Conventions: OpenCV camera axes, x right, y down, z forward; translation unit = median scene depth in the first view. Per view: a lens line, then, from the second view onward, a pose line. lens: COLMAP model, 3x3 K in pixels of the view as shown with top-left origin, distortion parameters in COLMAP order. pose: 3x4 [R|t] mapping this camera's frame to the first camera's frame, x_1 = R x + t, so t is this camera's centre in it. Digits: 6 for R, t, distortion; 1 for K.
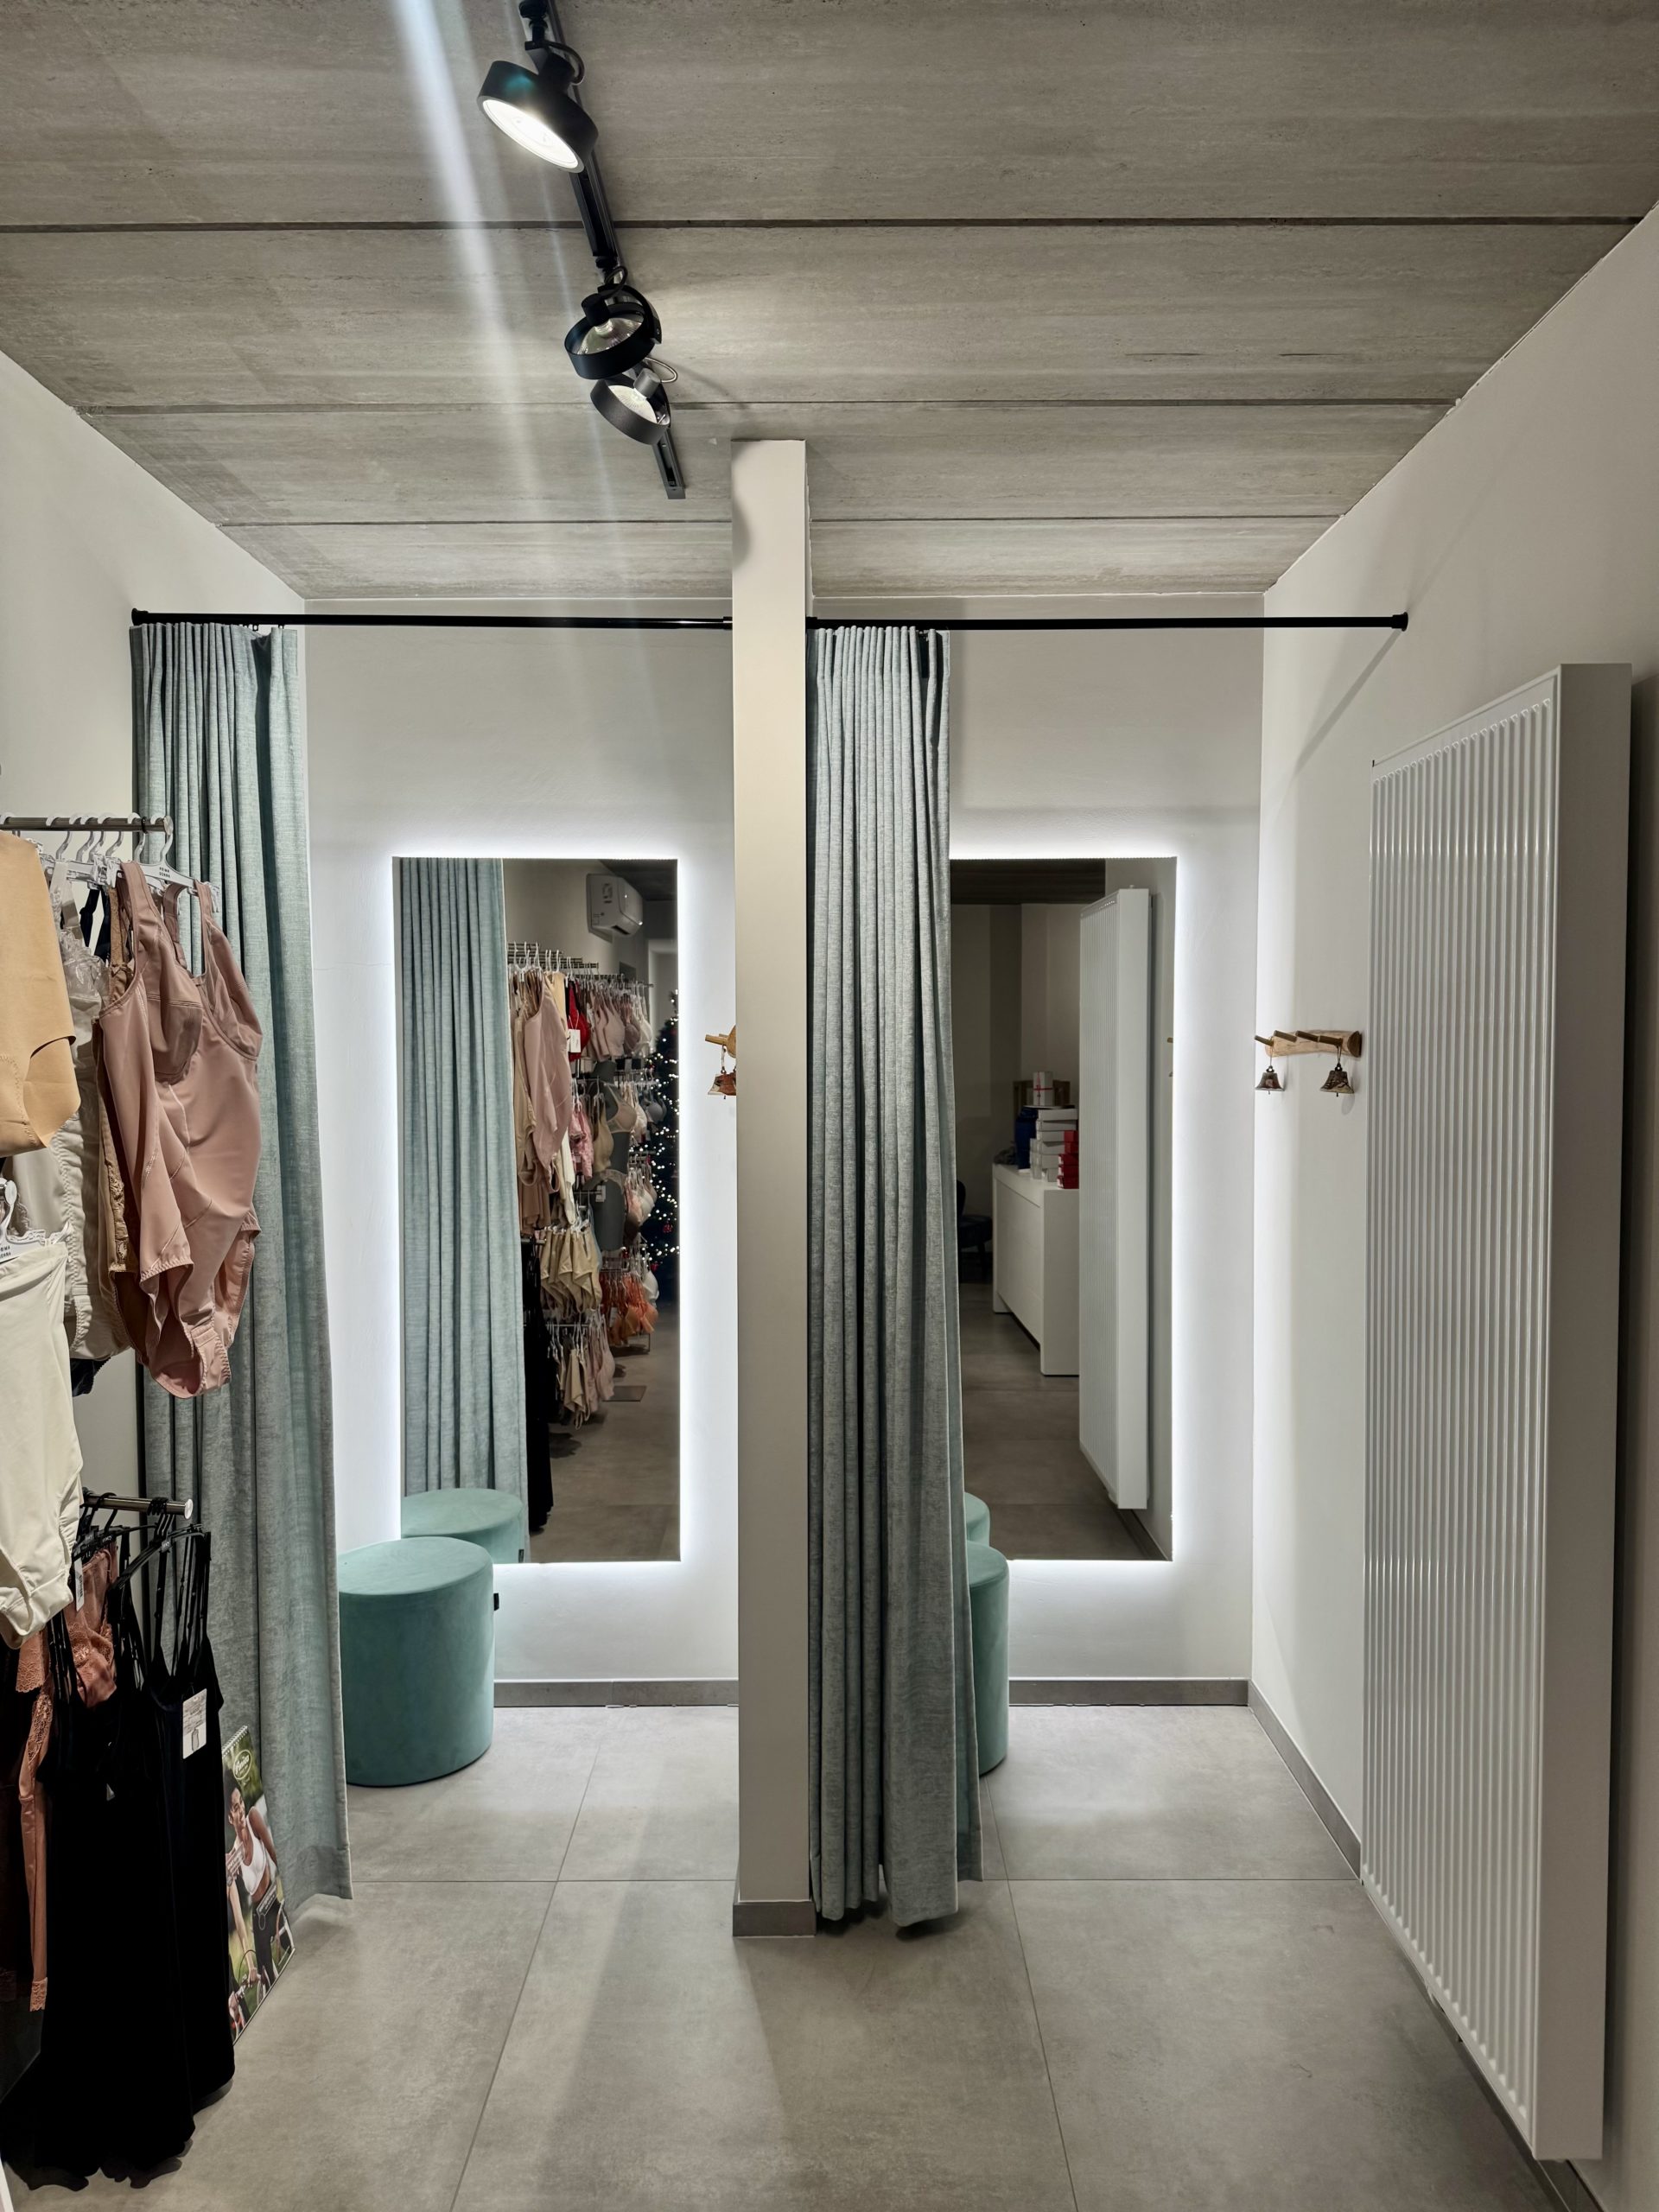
lens RADIAL K [[1576.1, 0, 829.5], [0, 1576.1, 1106.0], [0, 0, 1]] dist [0.083922, -0.125049]
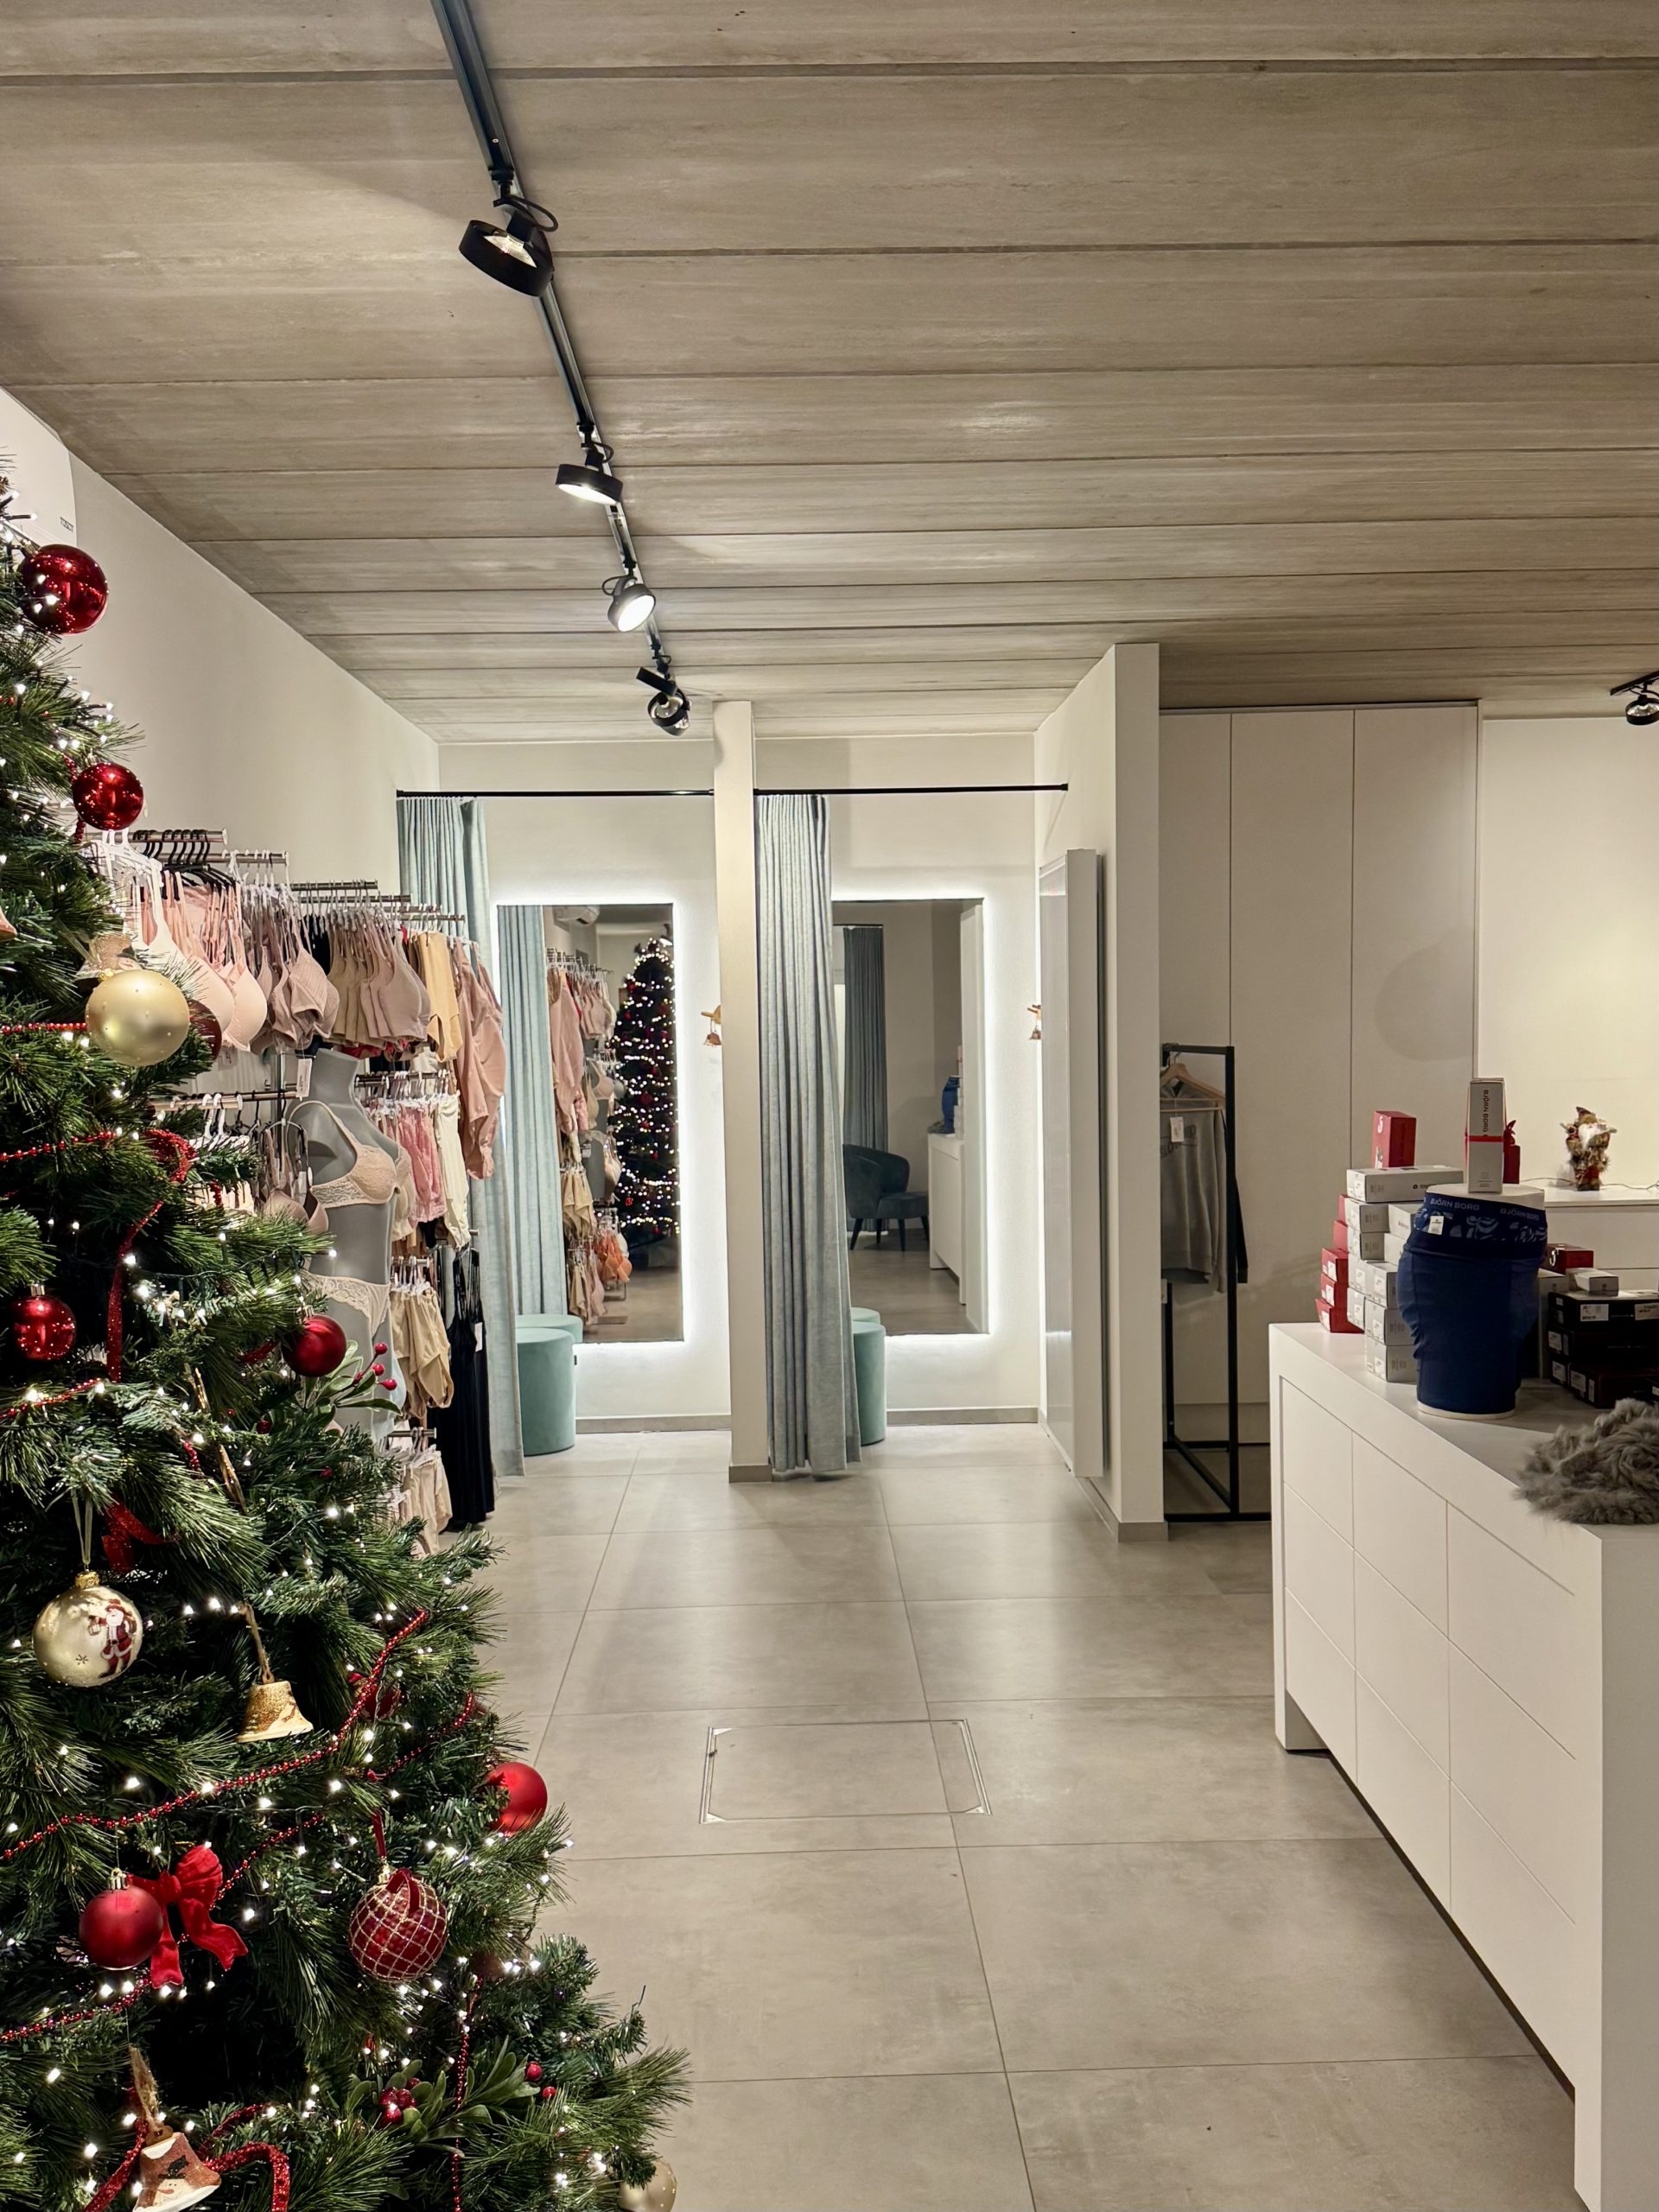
lens RADIAL K [[2100.3, 0, 832.6], [0, 2100.3, 1193.7], [0, 0, 1]] dist [0.177891, -0.383191]
pose [[0.999530, -0.019689, 0.023512, 0.011309], [0.018802, 0.999125, 0.037361, 0.080051], [-0.024227, -0.036902, 0.999025, -1.501610]]
